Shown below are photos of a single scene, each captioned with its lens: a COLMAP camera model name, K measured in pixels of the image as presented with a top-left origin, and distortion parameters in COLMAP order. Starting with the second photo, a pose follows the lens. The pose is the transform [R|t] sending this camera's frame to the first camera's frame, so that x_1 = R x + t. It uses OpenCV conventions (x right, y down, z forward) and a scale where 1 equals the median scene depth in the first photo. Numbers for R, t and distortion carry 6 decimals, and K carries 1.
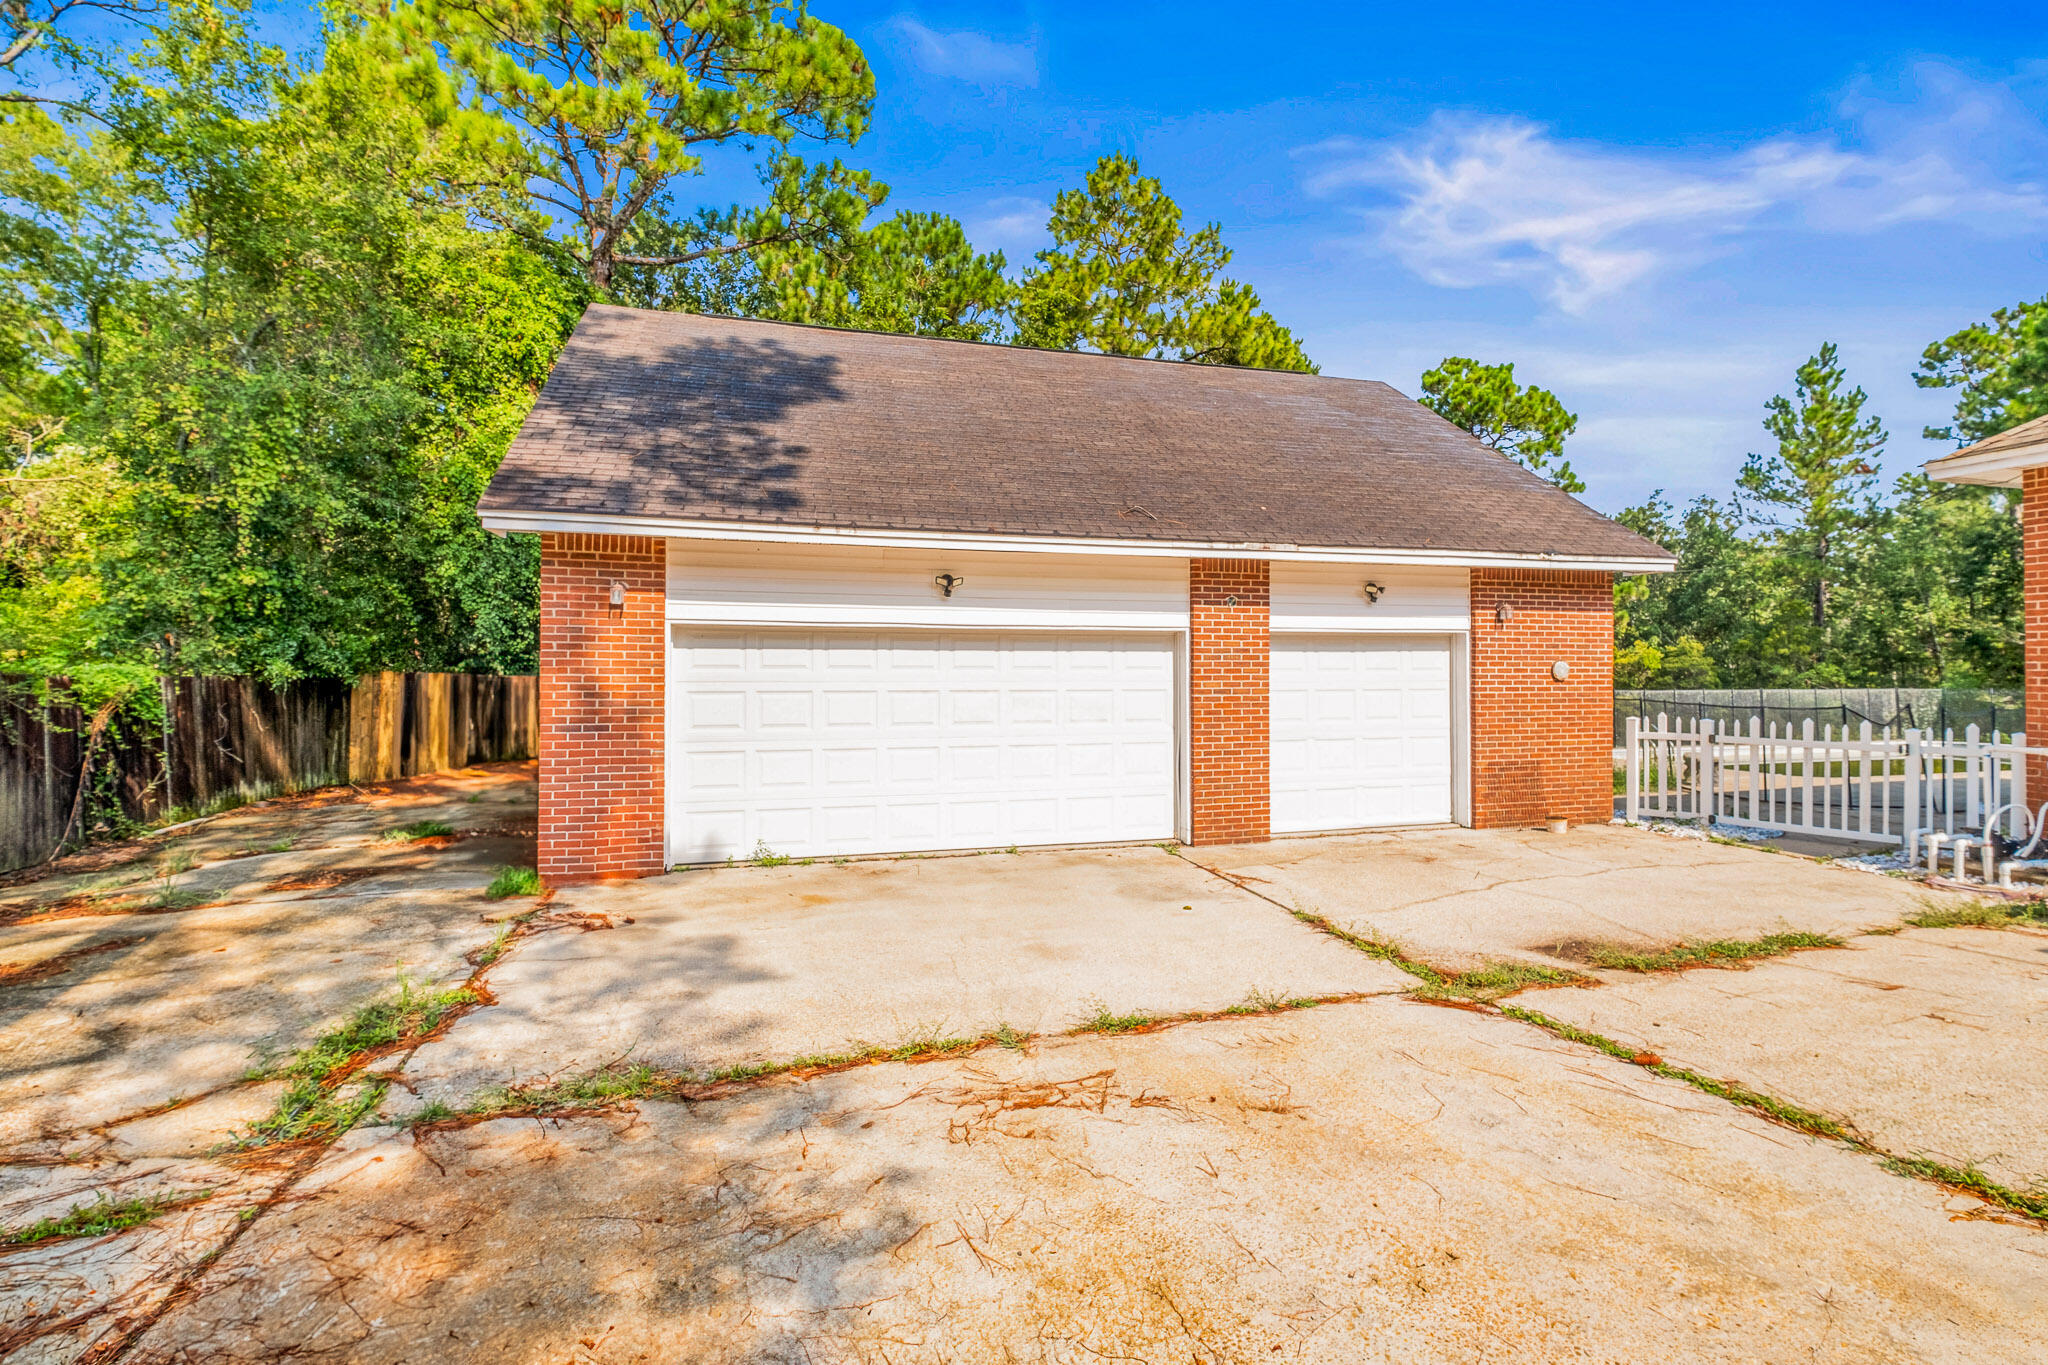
lens RADIAL K [[958.5, 0, 1022.7], [0, 958.5, 663.3], [0, 0, 1]] dist [0.000195, -0.009836]
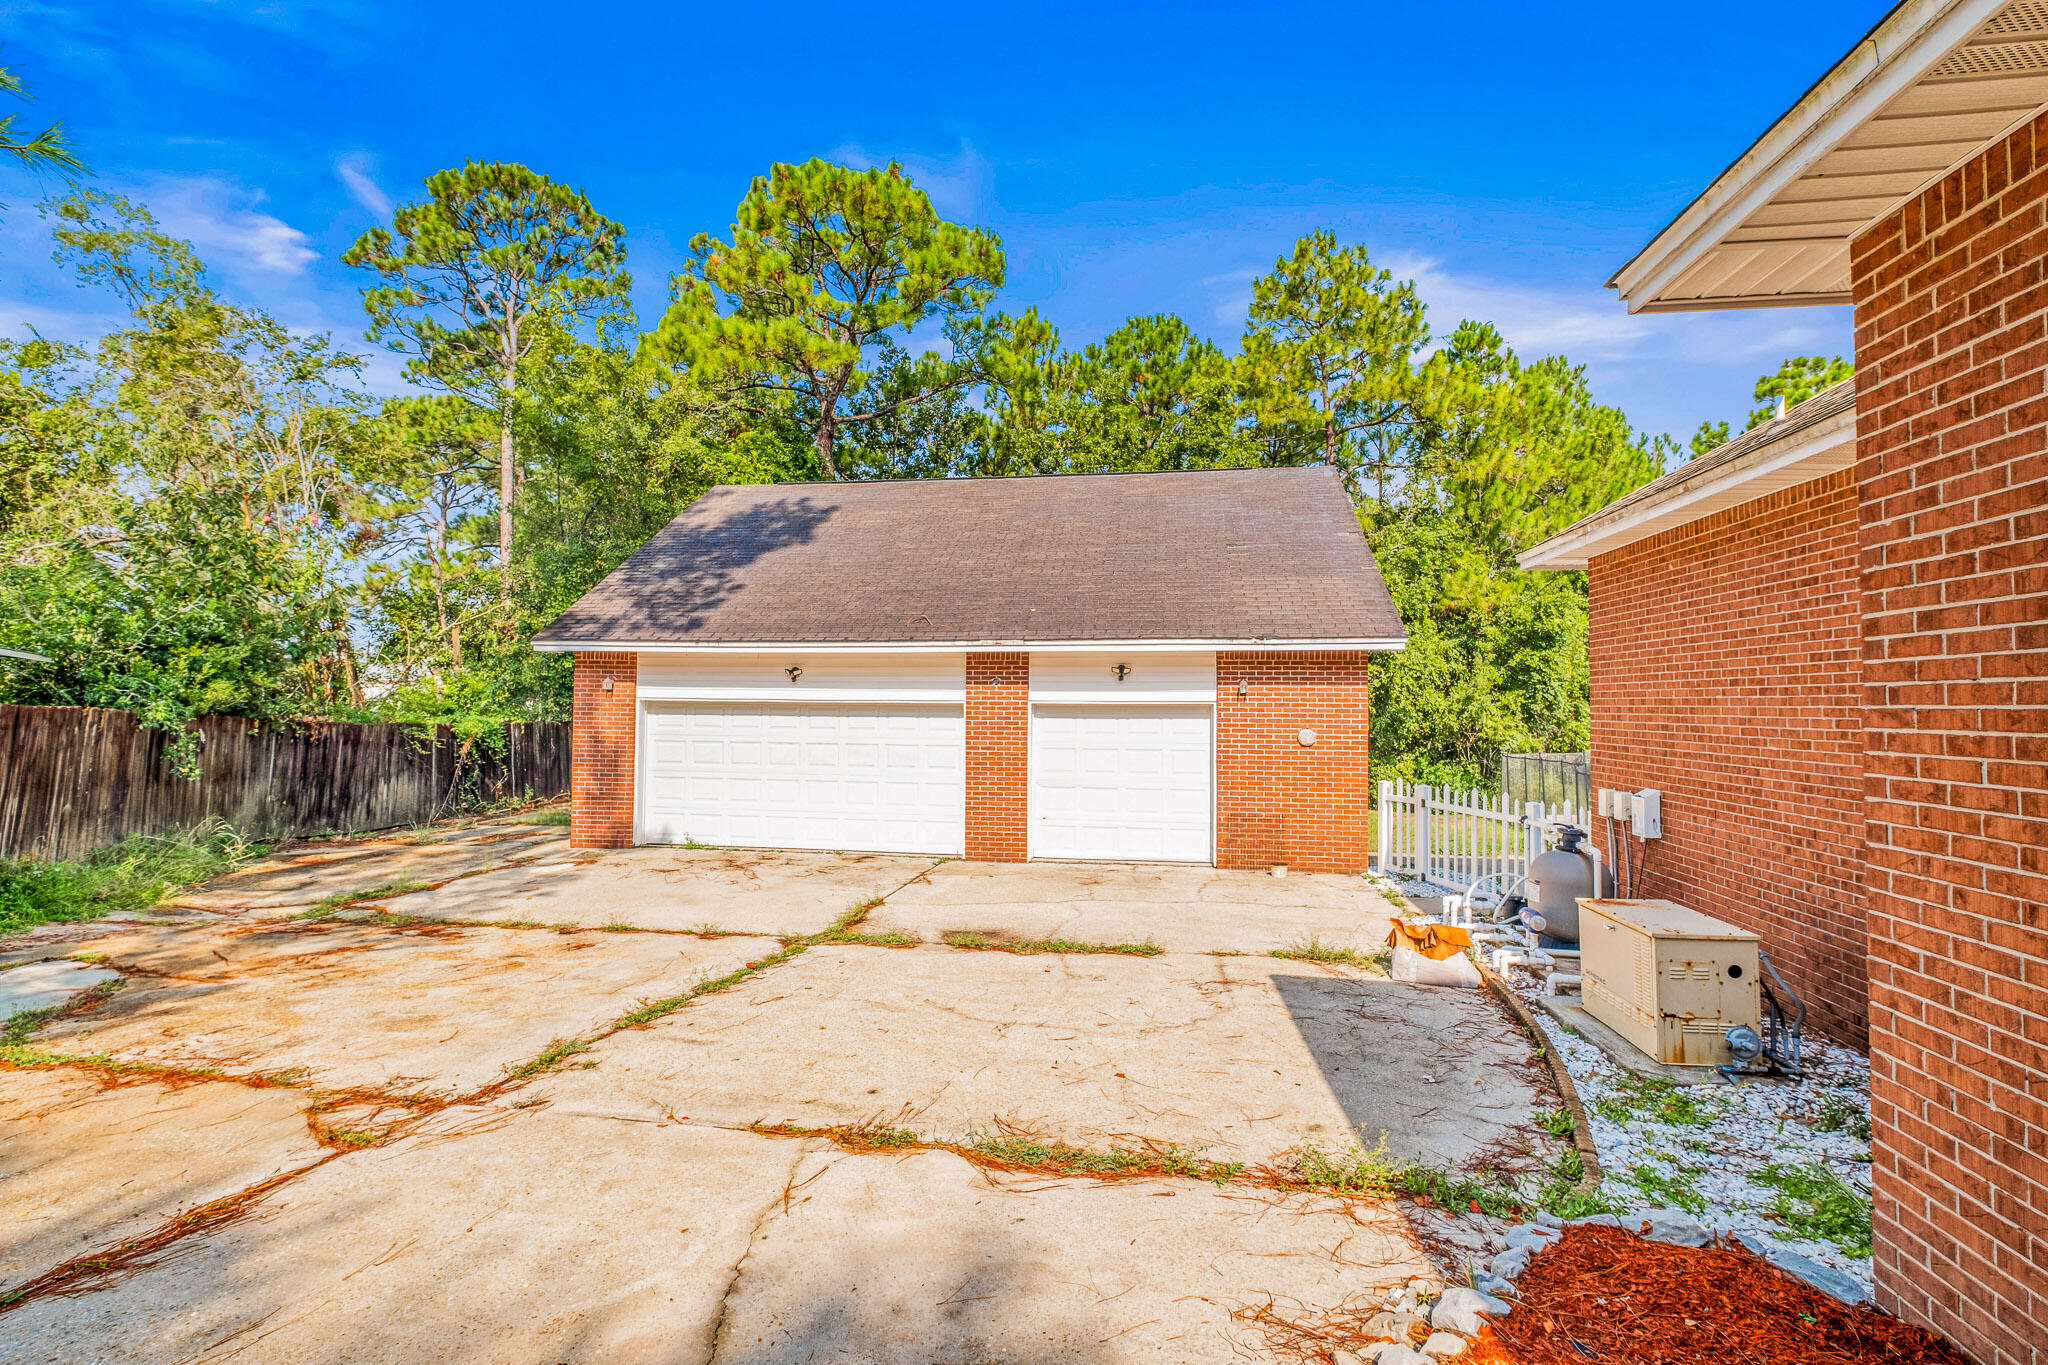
lens RADIAL K [[911.0, 0, 1024.0], [0, 911.0, 682.5], [0, 0, 1]] dist [0.005197, -0.007423]
pose [[0.903941, -0.003680, -0.427641, 0.797184], [-0.005046, 0.999802, -0.019270, -0.038711], [0.427627, 0.019577, 0.903743, -0.150162]]
